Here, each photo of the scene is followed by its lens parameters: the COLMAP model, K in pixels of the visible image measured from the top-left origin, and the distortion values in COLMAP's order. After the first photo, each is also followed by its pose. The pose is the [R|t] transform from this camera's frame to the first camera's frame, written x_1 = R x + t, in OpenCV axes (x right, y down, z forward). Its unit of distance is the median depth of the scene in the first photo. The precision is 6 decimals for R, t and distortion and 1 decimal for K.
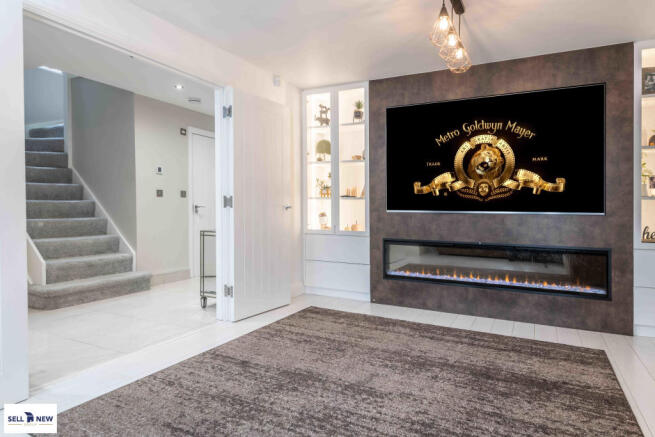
lens RADIAL K [[401.7, 0, 326.5], [0, 401.7, 216.1], [0, 0, 1]] dist [-0.003962, -0.001671]
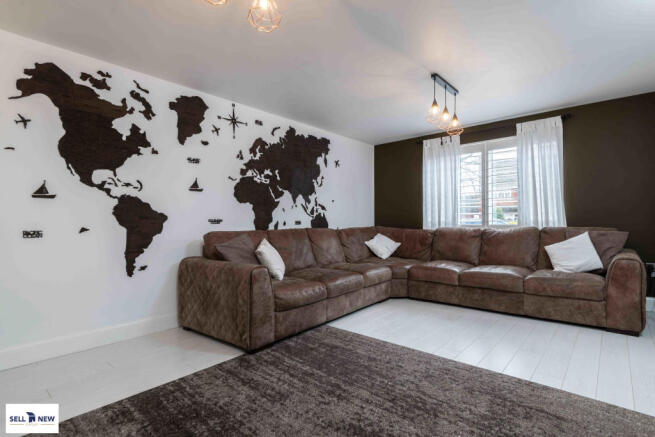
lens RADIAL K [[335.4, 0, 327.7], [0, 335.4, 224.1], [0, 0, 1]] dist [0.005738, 0.000769]
pose [[-0.972463, -0.003699, 0.233027, 0.009743], [0.002215, 0.999682, 0.025111, -0.037844], [-0.233046, 0.024936, -0.972146, 1.925681]]
